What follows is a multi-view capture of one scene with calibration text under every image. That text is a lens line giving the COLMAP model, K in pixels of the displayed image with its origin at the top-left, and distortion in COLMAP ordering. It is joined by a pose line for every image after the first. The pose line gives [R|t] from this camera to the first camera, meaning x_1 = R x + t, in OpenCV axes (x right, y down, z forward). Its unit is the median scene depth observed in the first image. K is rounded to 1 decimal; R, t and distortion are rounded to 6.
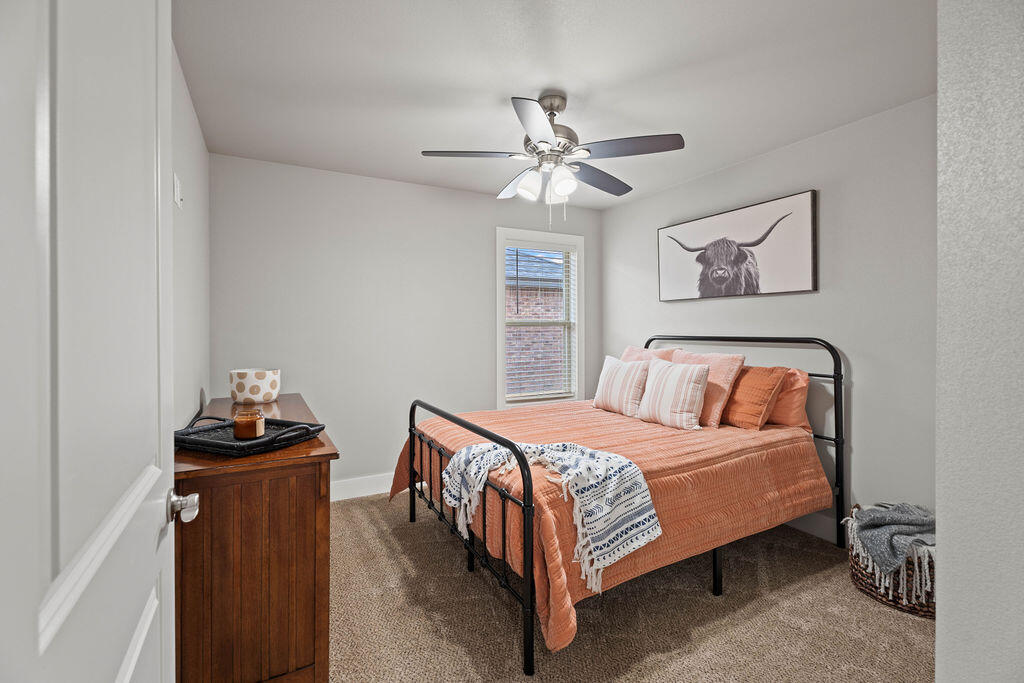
lens RADIAL K [[460.4, 0, 515.3], [0, 460.4, 330.4], [0, 0, 1]] dist [0.001514, 0.000154]
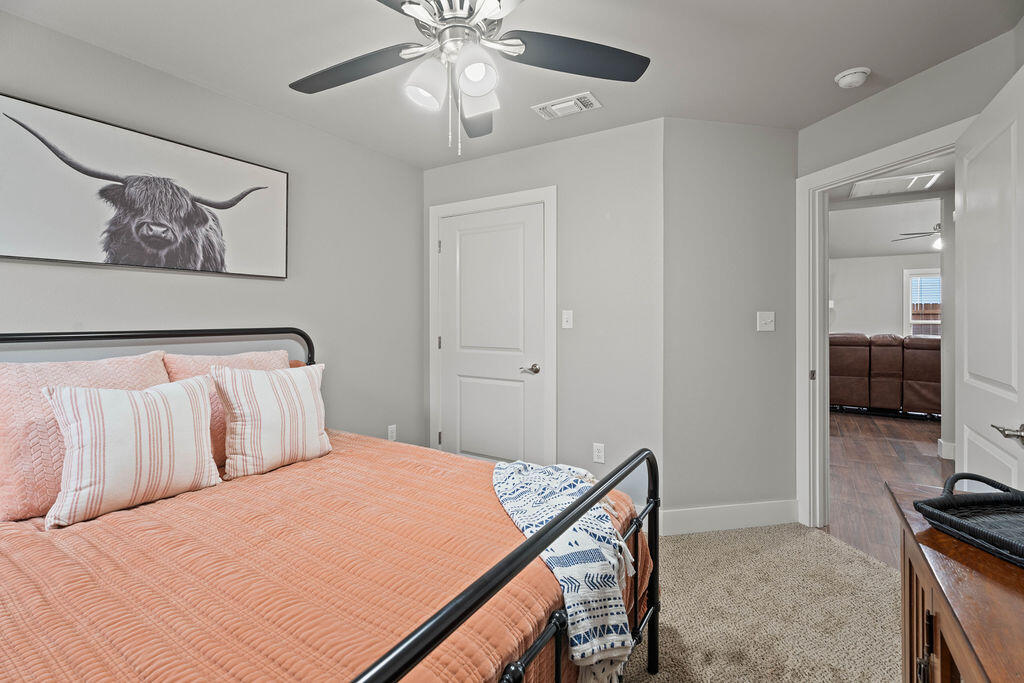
lens RADIAL K [[460.4, 0, 515.3], [0, 460.4, 330.4], [0, 0, 1]] dist [0.001514, 0.000154]
pose [[-0.484516, -0.019723, 0.874560, -0.369887], [0.007070, 0.999625, 0.026460, 0.000410], [-0.874754, 0.019003, -0.484195, 0.909289]]
